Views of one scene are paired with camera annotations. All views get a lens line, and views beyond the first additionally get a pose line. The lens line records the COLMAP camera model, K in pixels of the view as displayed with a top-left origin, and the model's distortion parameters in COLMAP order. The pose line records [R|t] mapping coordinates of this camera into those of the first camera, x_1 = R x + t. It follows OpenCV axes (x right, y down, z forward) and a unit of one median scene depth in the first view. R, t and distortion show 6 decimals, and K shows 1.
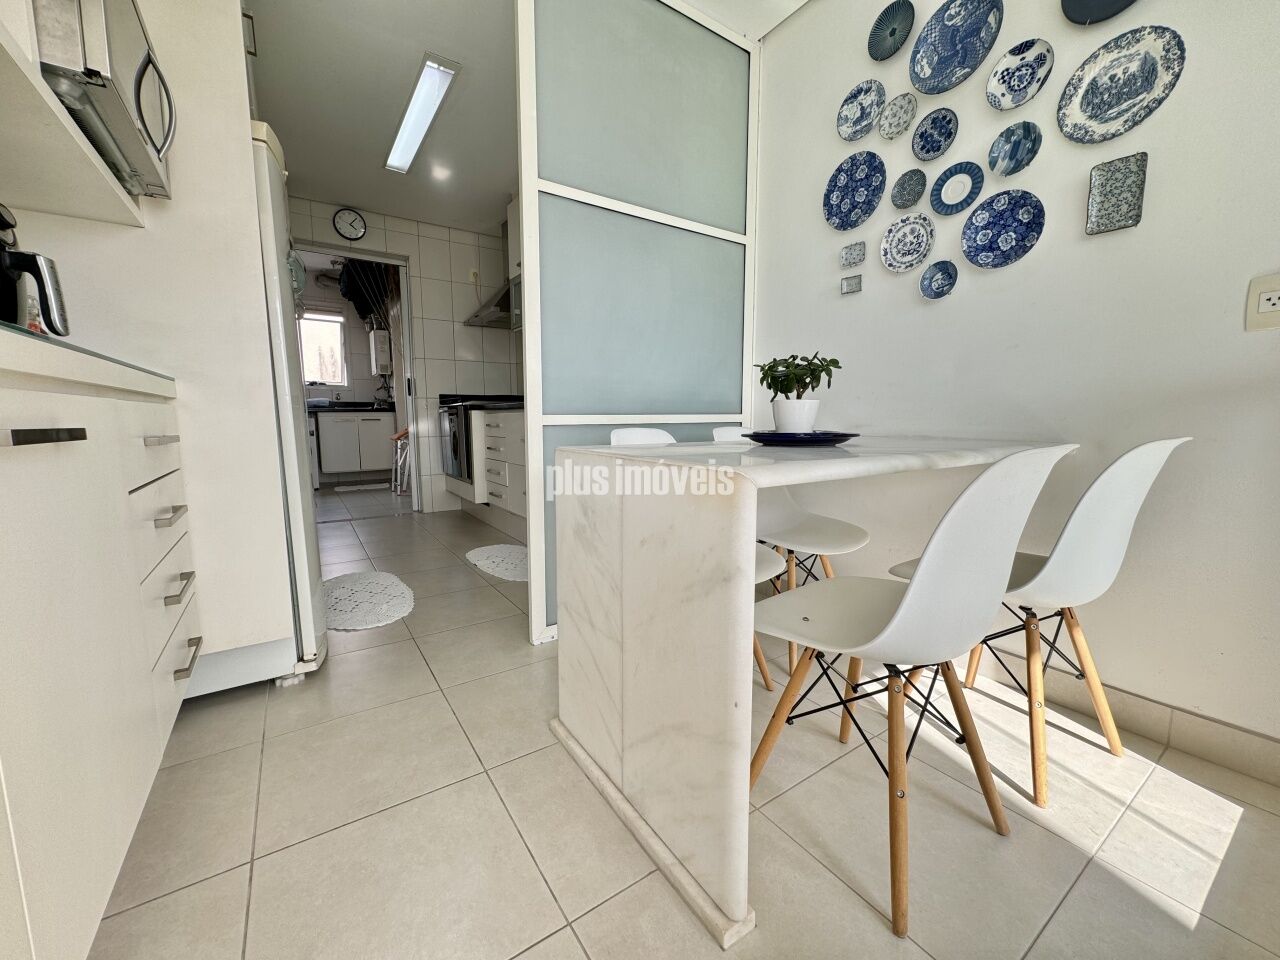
lens RADIAL K [[508.9, 0, 639.7], [0, 508.9, 478.9], [0, 0, 1]] dist [-0.002709, -0.000085]
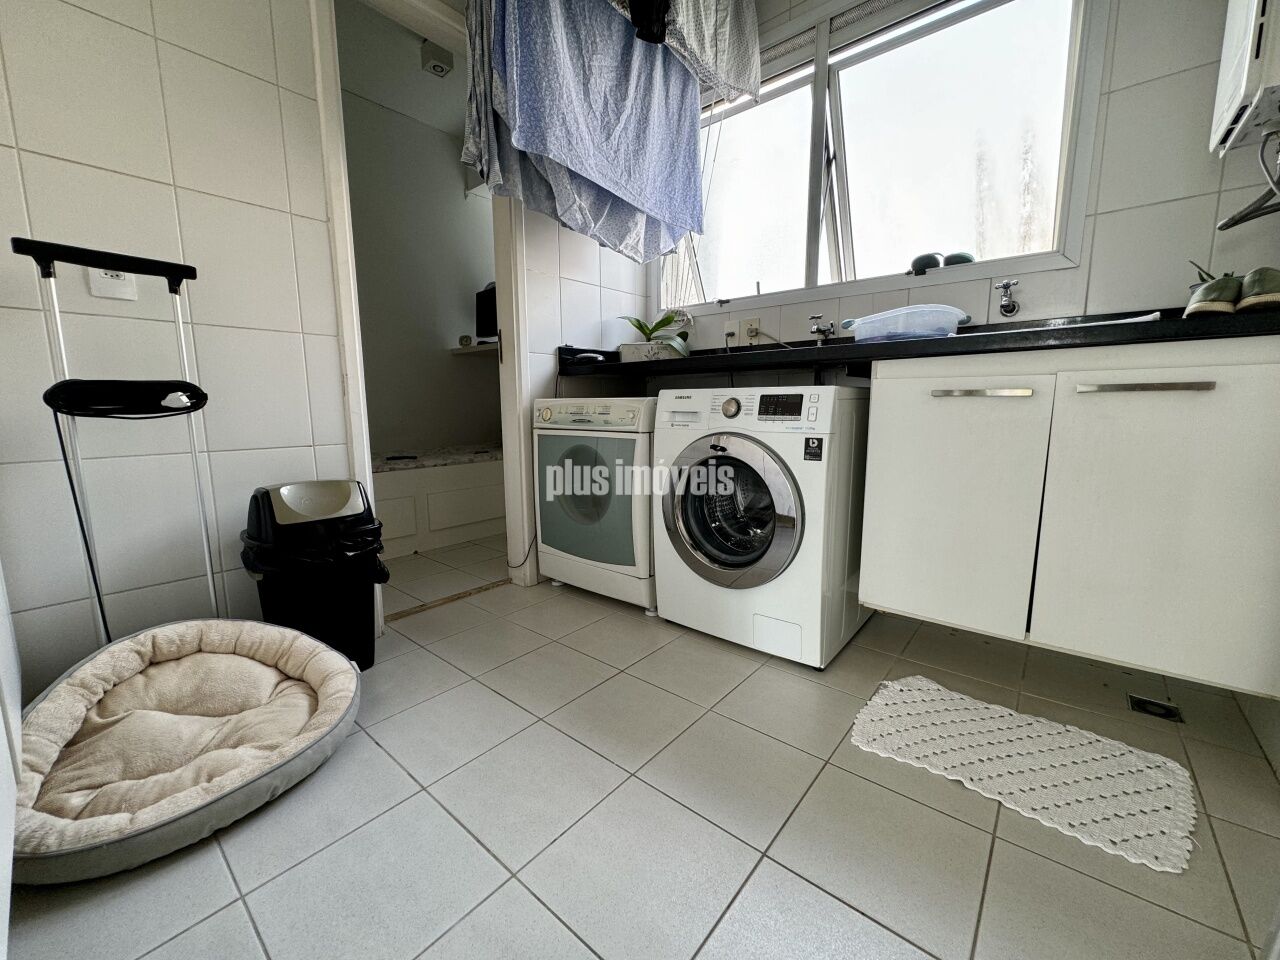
lens RADIAL K [[508.9, 0, 639.7], [0, 508.9, 478.9], [0, 0, 1]] dist [-0.002709, -0.000085]
pose [[0.268813, 0.137617, -0.953311, -0.443461], [-0.110662, 0.987599, 0.111362, -0.093351], [0.956814, 0.075559, 0.280708, 0.863810]]
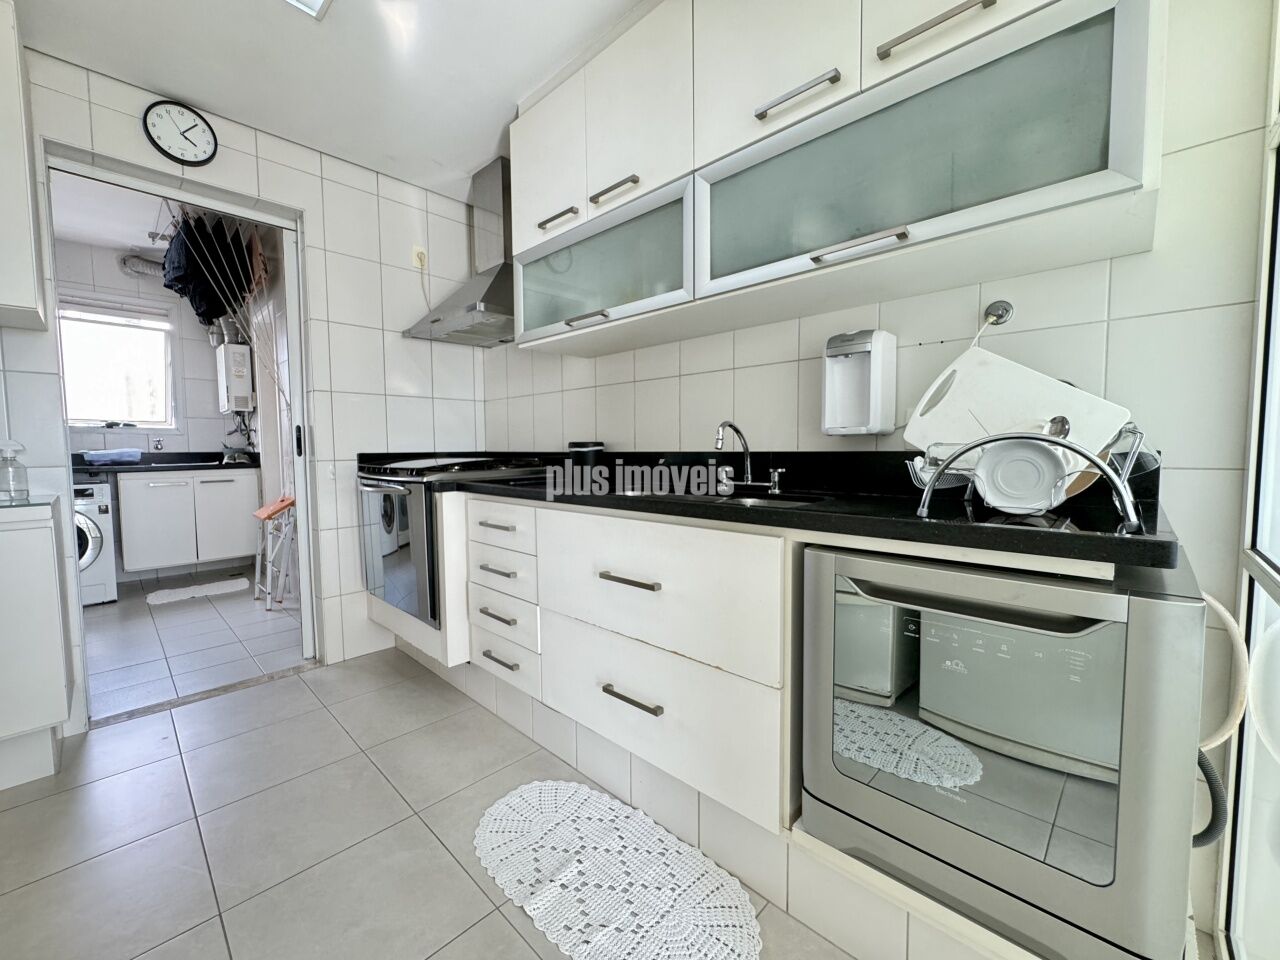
lens RADIAL K [[508.9, 0, 639.7], [0, 508.9, 478.9], [0, 0, 1]] dist [-0.002709, -0.000085]
pose [[0.976970, -0.018244, 0.212593, -0.156857], [0.030951, 0.997917, -0.056596, -0.072286], [-0.211118, 0.061873, 0.975500, 0.285449]]
